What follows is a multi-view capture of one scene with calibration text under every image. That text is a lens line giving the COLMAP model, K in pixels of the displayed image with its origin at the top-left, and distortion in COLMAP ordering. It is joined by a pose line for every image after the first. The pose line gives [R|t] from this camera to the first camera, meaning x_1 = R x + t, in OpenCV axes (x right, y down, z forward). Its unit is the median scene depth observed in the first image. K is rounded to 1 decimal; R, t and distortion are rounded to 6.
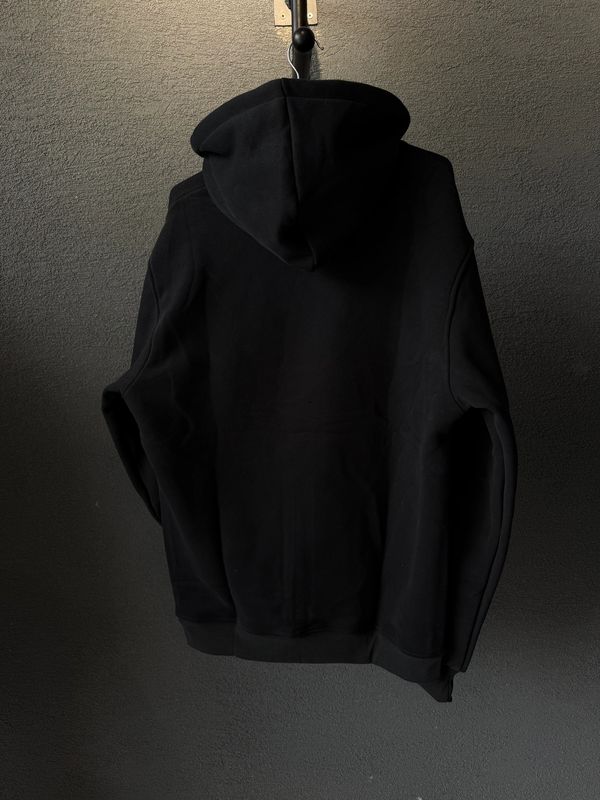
lens RADIAL K [[562.9, 0, 300.0], [0, 562.9, 400.0], [0, 0, 1]] dist [0.004360, -0.008767]
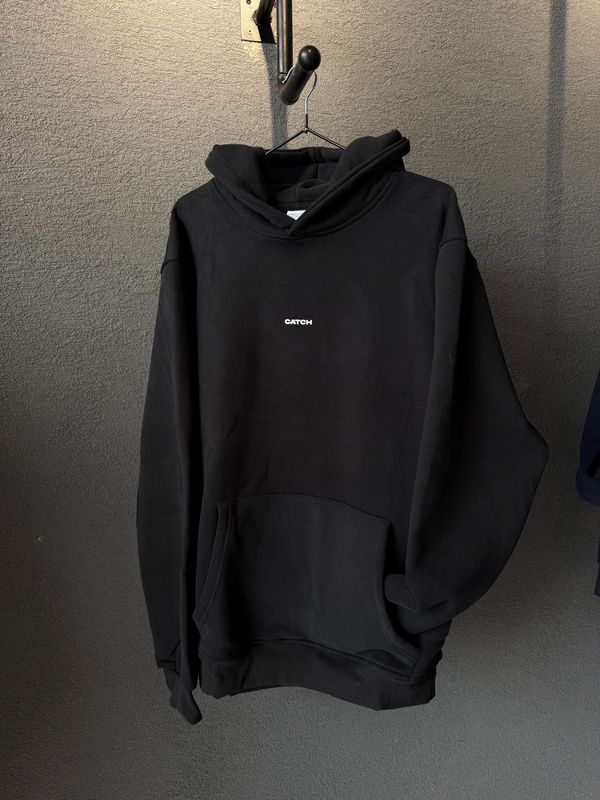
lens RADIAL K [[562.9, 0, 300.0], [0, 562.9, 400.0], [0, 0, 1]] dist [0.004360, -0.008767]
pose [[0.978587, -0.010390, 0.205570, -0.147876], [0.016504, 0.999470, -0.028053, -0.004564], [-0.205170, 0.030845, 0.978240, 0.032107]]
